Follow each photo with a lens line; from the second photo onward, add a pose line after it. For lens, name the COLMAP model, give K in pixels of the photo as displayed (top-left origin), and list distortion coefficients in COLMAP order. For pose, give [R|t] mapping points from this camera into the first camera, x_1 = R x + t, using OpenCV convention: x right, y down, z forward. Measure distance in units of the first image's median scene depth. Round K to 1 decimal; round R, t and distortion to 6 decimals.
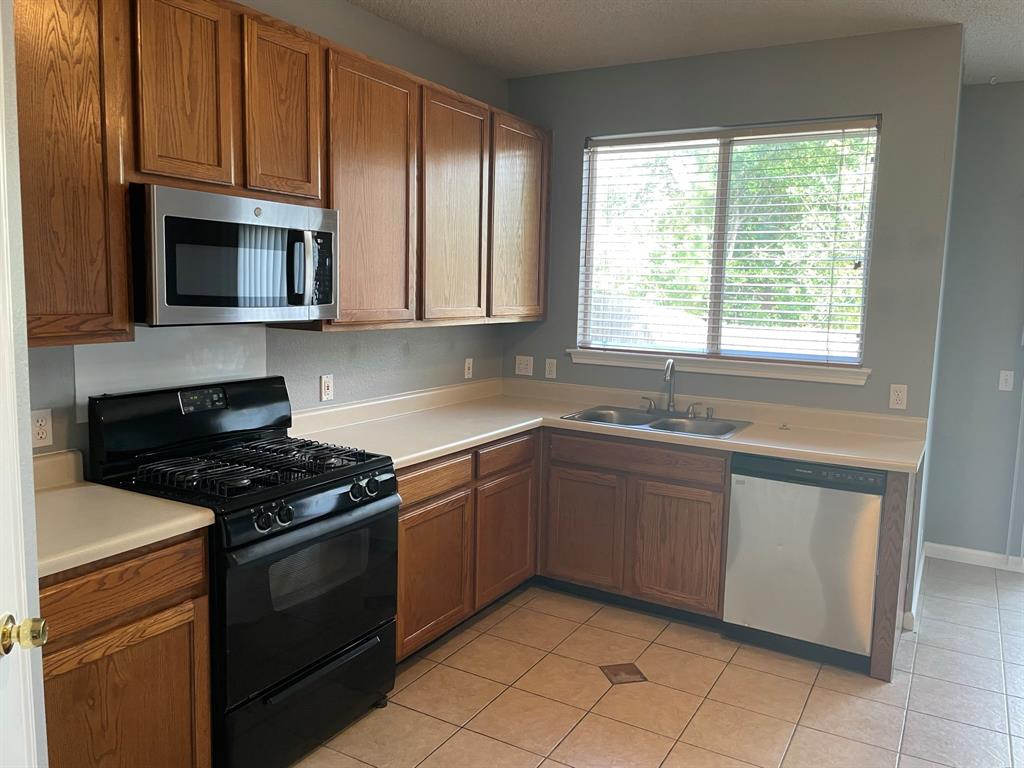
lens RADIAL K [[790.8, 0, 512.2], [0, 790.8, 378.9], [0, 0, 1]] dist [0.078983, 0.002863]
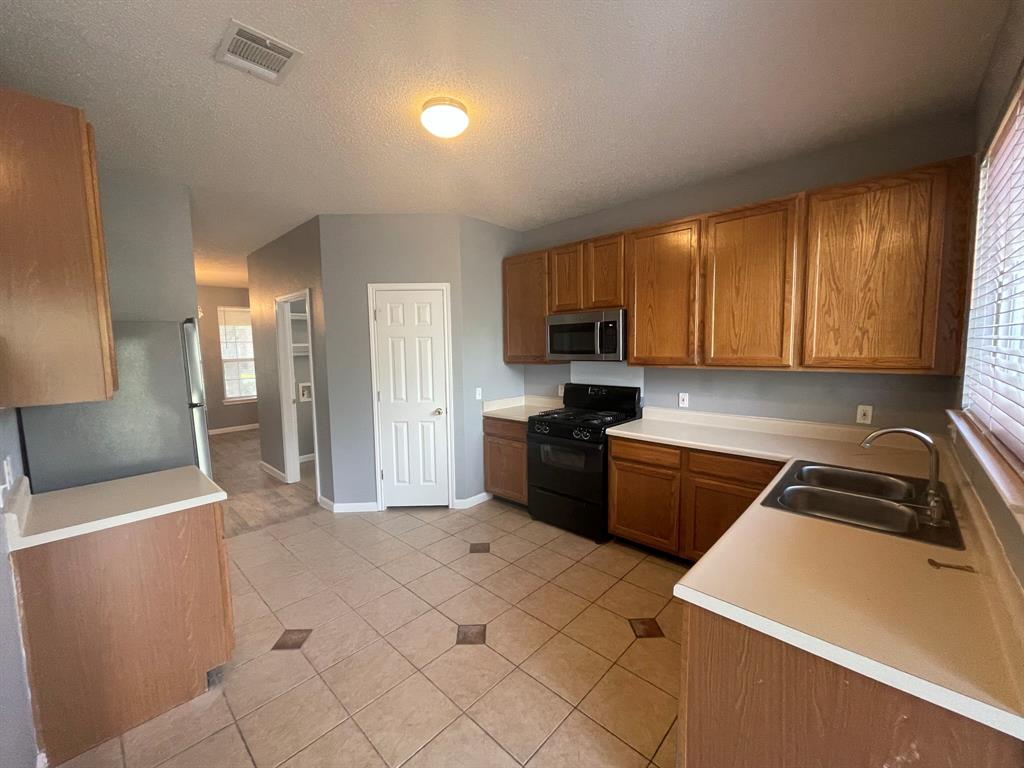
lens RADIAL K [[414.2, 0, 514.1], [0, 414.2, 383.8], [0, 0, 1]] dist [-0.001606, 0.000378]
pose [[-0.231040, 0.064911, -0.970776, 0.801470], [-0.105459, 0.990223, 0.091310, -0.073732], [0.967212, 0.123473, -0.221936, 0.855448]]
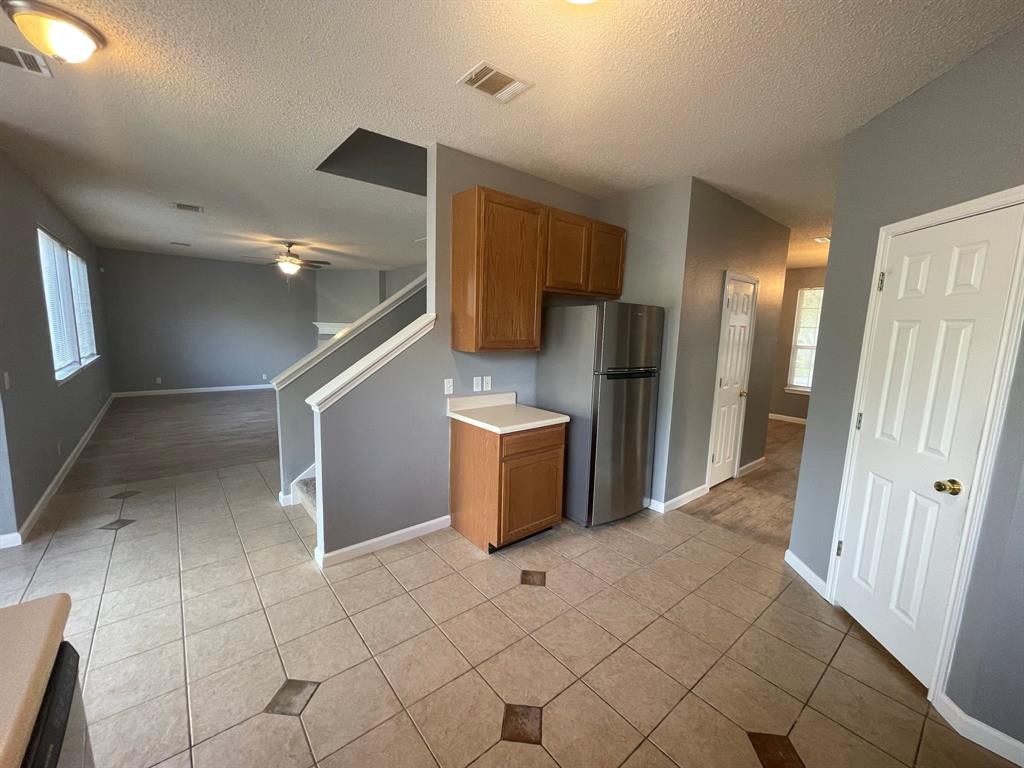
lens RADIAL K [[414.2, 0, 509.2], [0, 414.2, 384.1], [0, 0, 1]] dist [-0.001606, 0.000378]
pose [[-0.932492, -0.107454, 0.344835, 0.092456], [-0.015891, 0.966002, 0.258044, -0.117162], [-0.360840, 0.235144, -0.902498, 1.040864]]
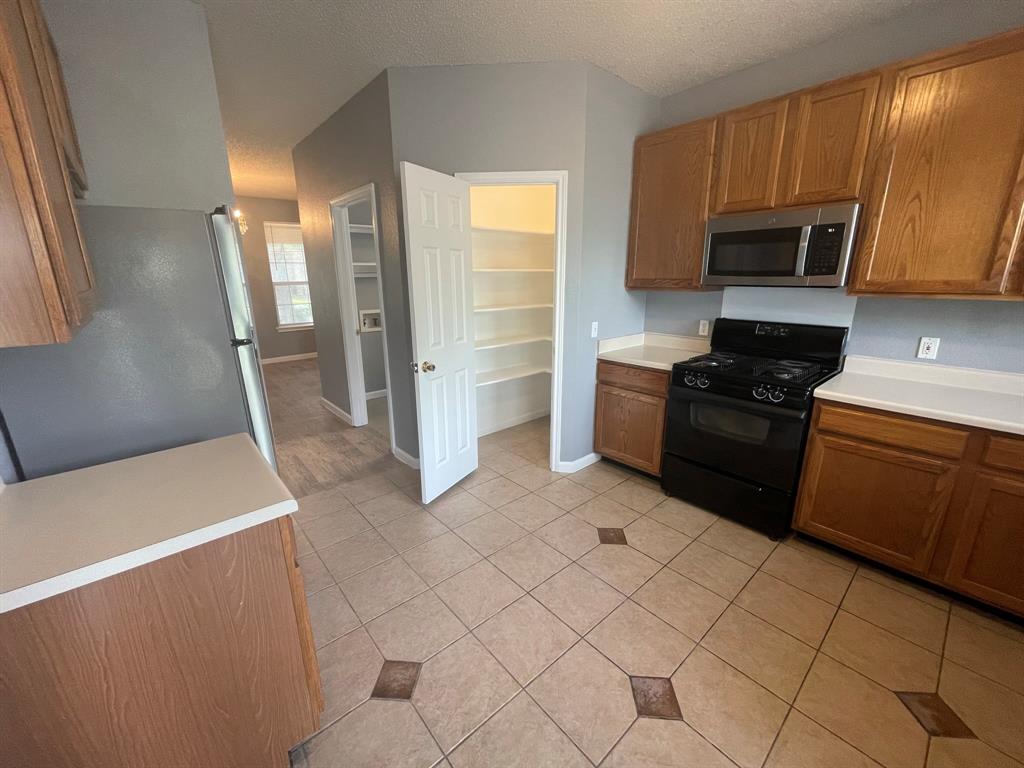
lens RADIAL K [[414.2, 0, 514.1], [0, 414.2, 382.8], [0, 0, 1]] dist [-0.001606, 0.000378]
pose [[-0.324883, 0.213080, -0.921438, 0.587358], [-0.115740, 0.958008, 0.262345, -0.031783], [0.938645, 0.191878, -0.286579, 0.613877]]
